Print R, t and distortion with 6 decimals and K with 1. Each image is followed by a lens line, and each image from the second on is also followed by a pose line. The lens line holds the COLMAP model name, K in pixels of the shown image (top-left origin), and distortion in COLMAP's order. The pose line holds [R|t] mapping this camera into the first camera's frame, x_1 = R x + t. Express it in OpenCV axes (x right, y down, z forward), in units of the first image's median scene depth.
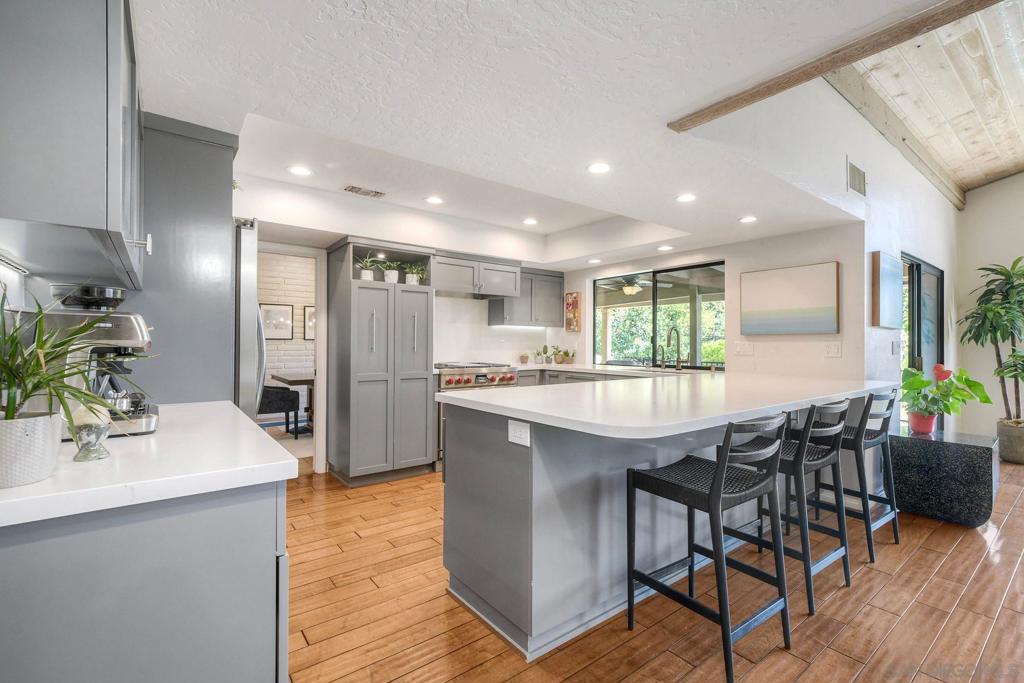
lens RADIAL K [[460.0, 0, 514.6], [0, 460.0, 341.6], [0, 0, 1]] dist [-0.008252, -0.000314]
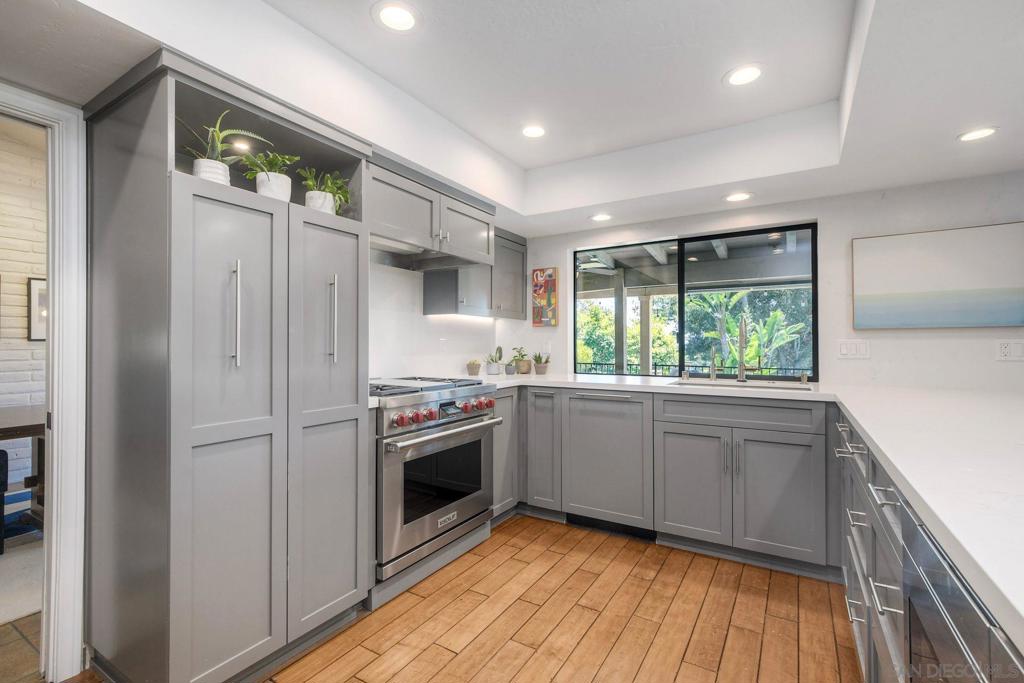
lens RADIAL K [[460.0, 0, 512.3], [0, 460.0, 340.2], [0, 0, 1]] dist [-0.008252, -0.000314]
pose [[0.931975, -0.001427, 0.362519, -0.184213], [0.004362, 0.999964, -0.007279, 0.003812], [-0.362496, 0.008366, 0.931948, 0.443451]]
